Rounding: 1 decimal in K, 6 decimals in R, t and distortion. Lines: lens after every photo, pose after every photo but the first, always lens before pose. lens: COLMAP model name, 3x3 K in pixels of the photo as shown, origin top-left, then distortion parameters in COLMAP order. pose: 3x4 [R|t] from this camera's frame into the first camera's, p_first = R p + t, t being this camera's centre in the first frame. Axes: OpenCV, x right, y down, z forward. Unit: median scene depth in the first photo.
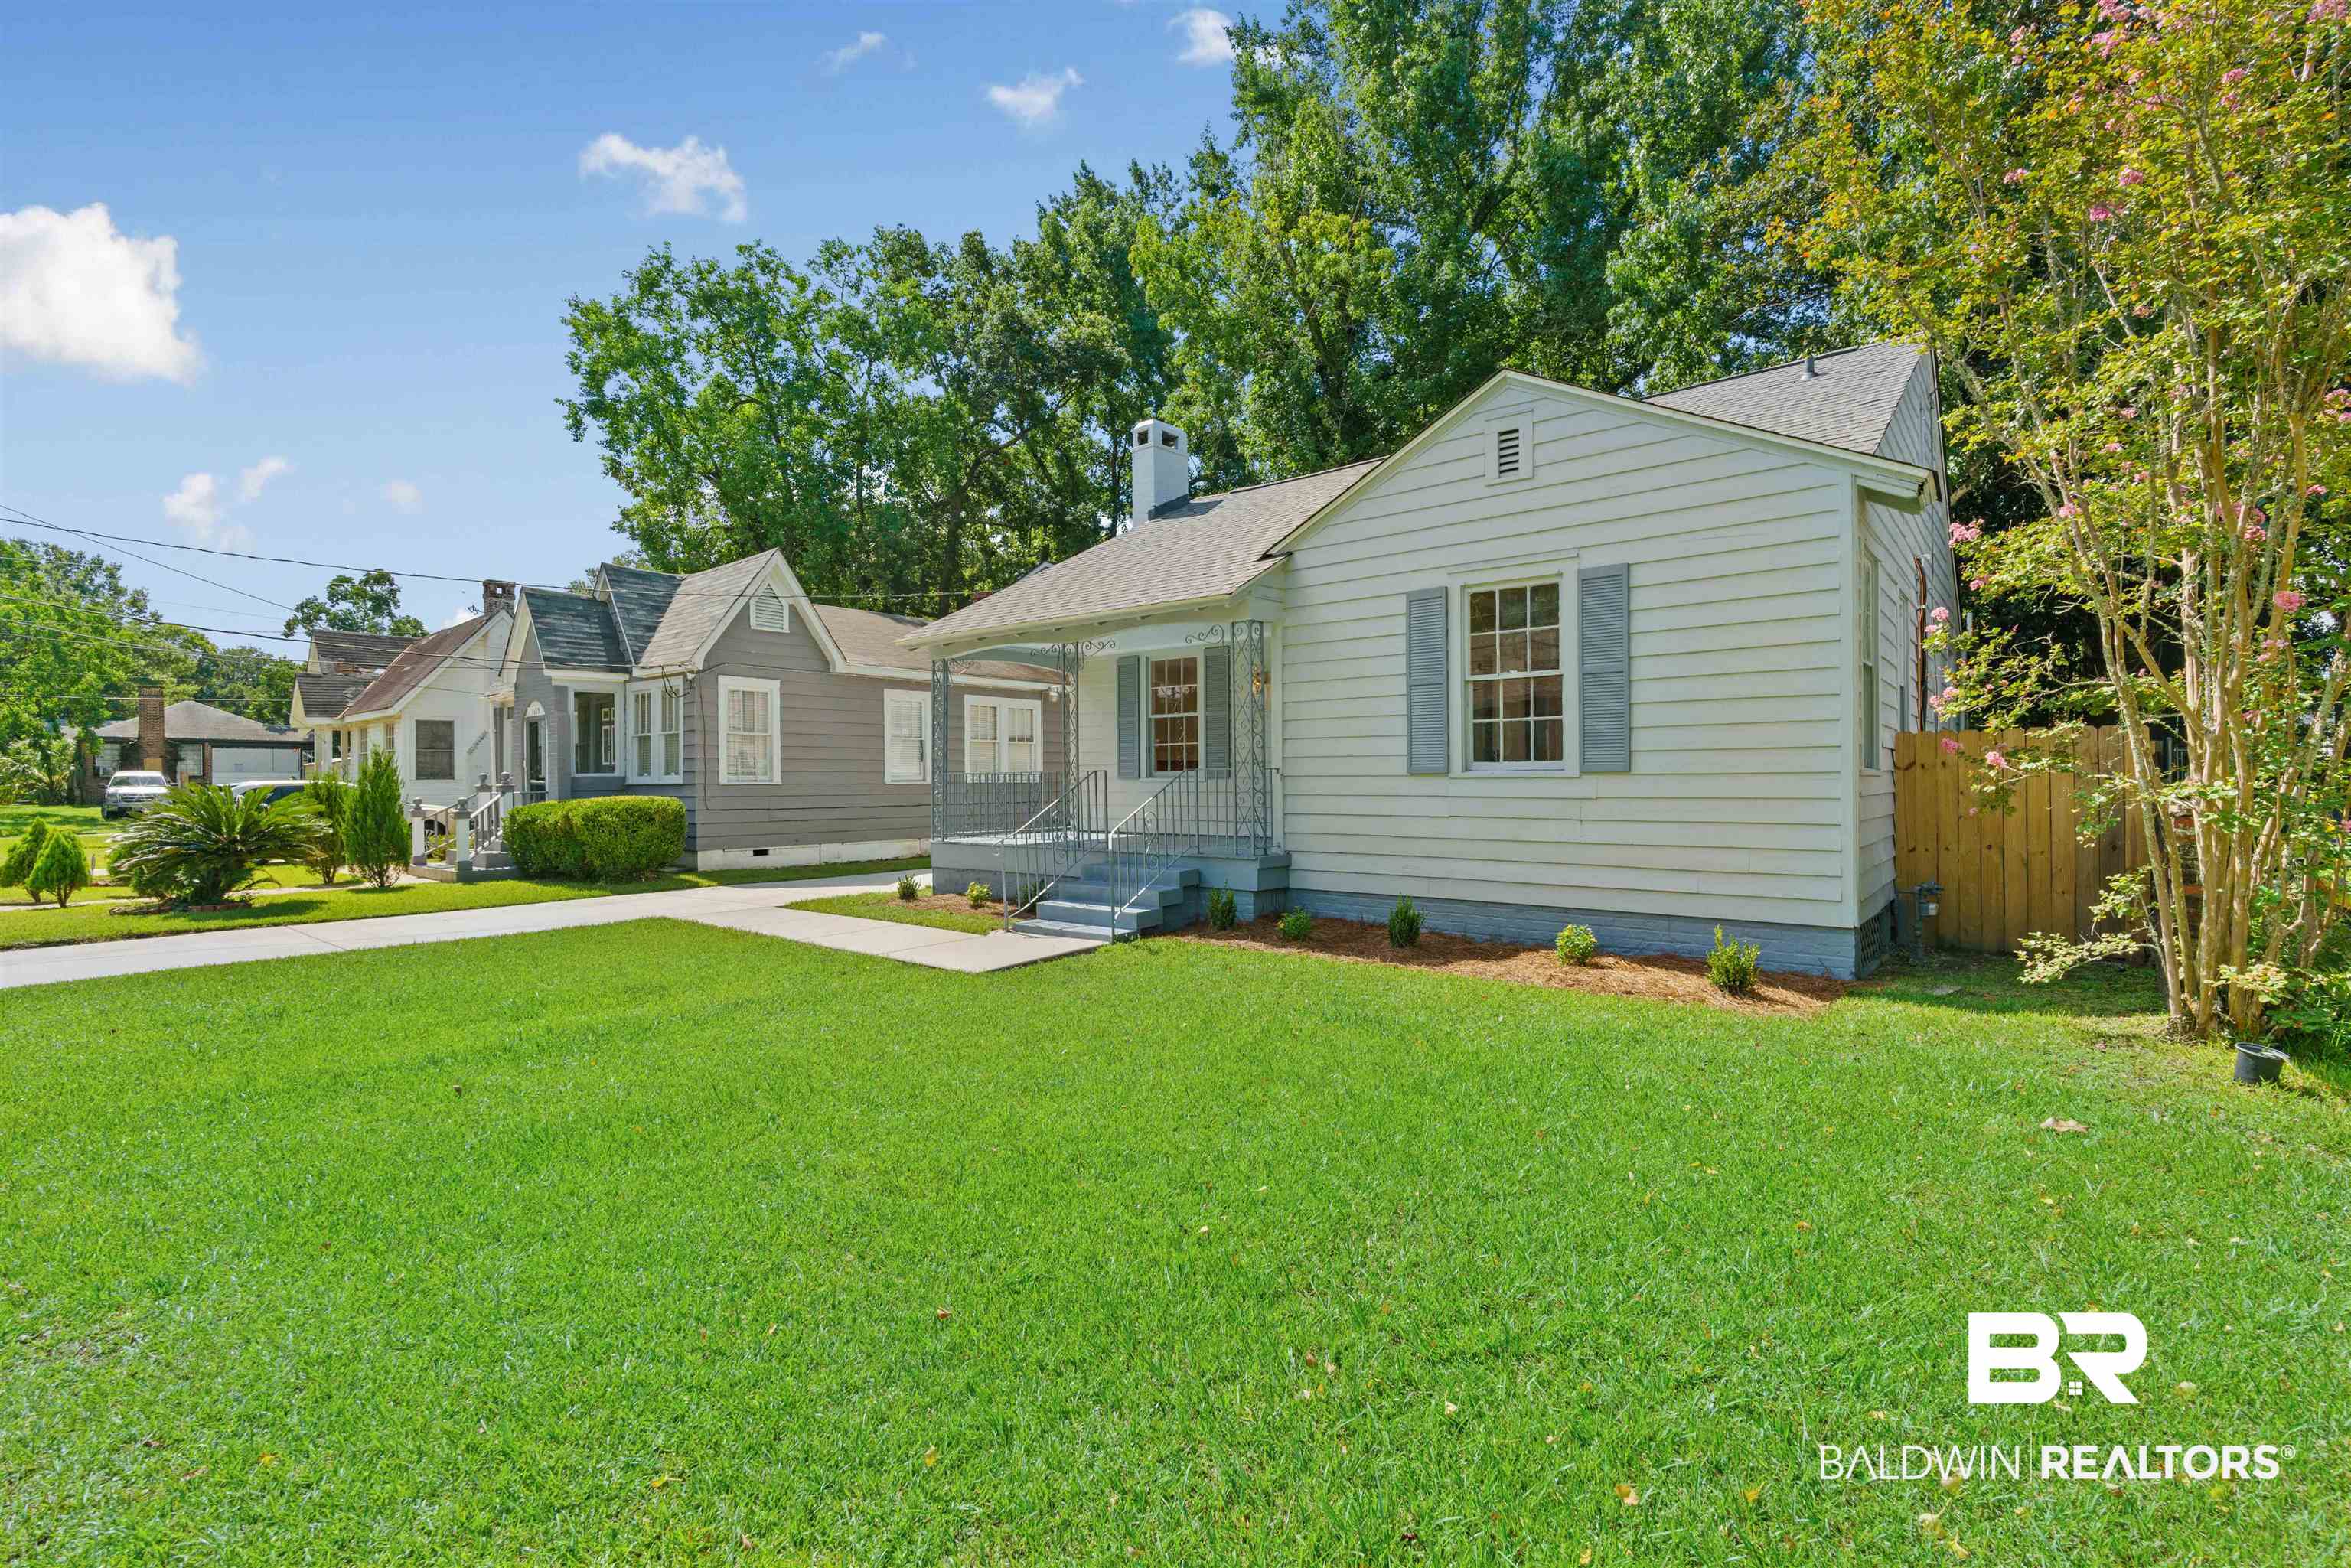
lens RADIAL K [[1014.2, 0, 1176.5], [0, 1014.2, 778.6], [0, 0, 1]] dist [-0.002256, 0.000911]
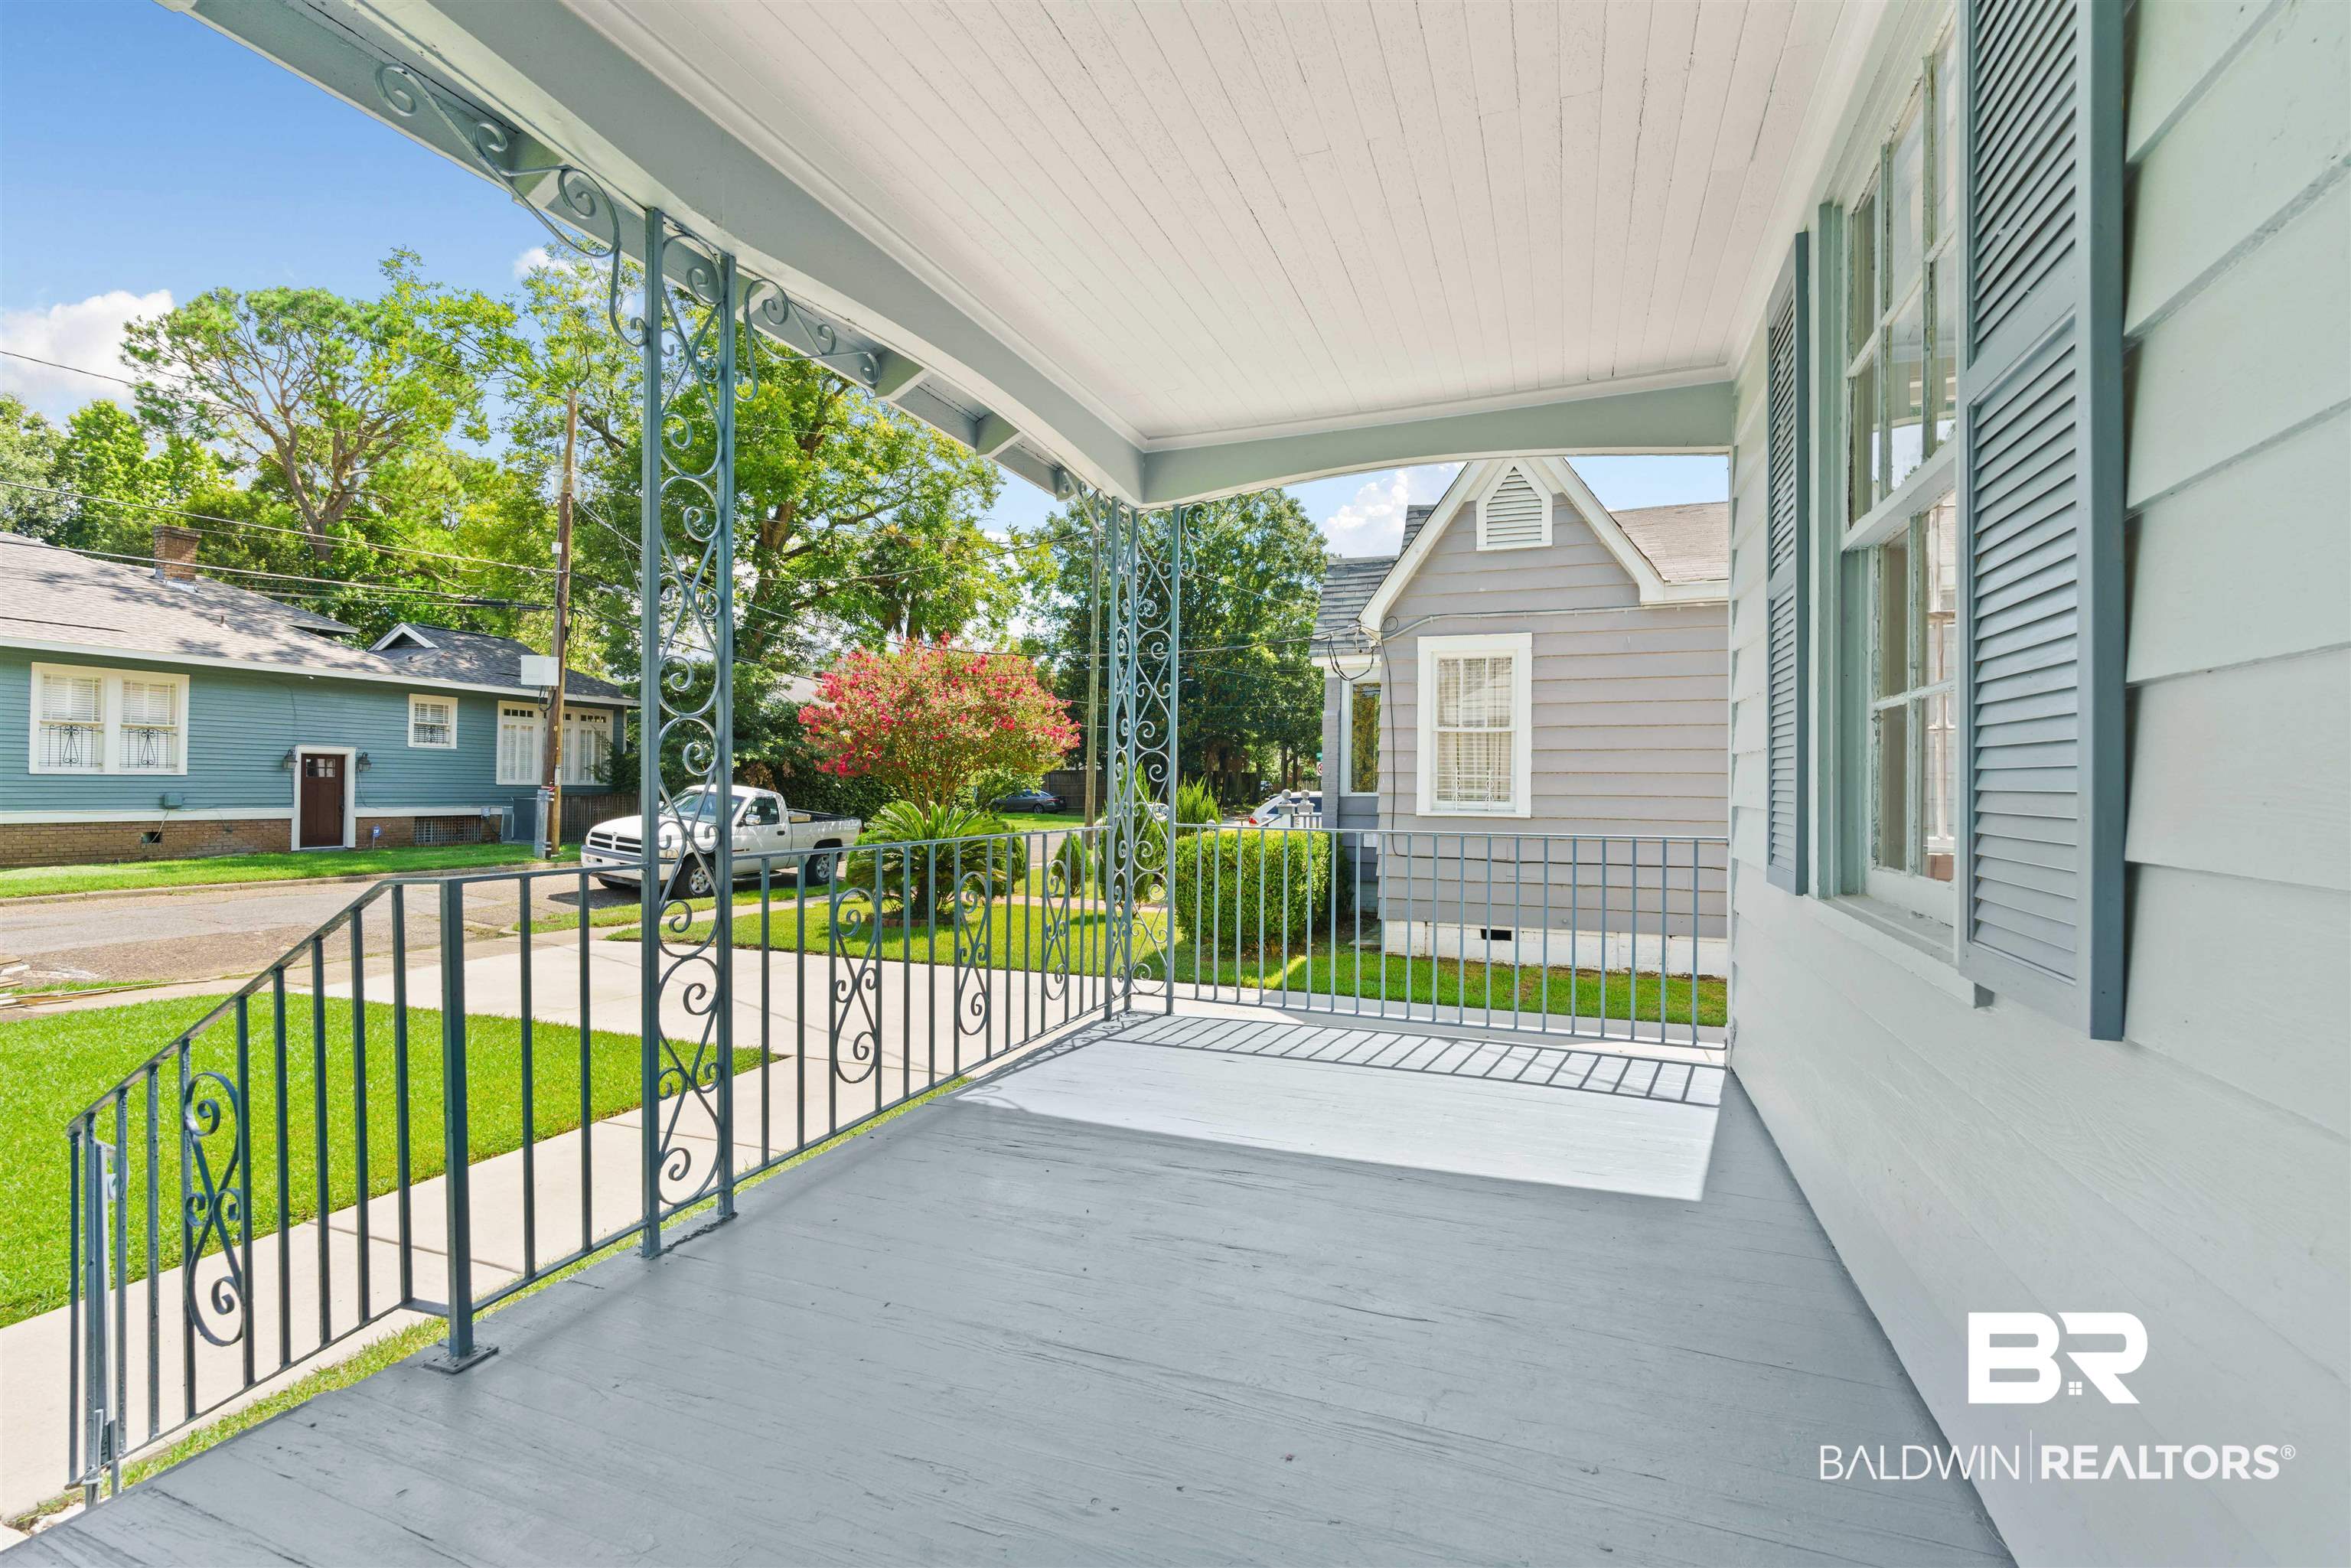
lens RADIAL K [[1014.2, 0, 1177.0], [0, 1014.2, 783.3], [0, 0, 1]] dist [-0.002256, 0.000911]
pose [[0.299462, 0.002754, -0.954104, 0.087570], [-0.008627, 0.999963, 0.000179, -0.012331], [0.954069, 0.008177, 0.299474, 0.650315]]
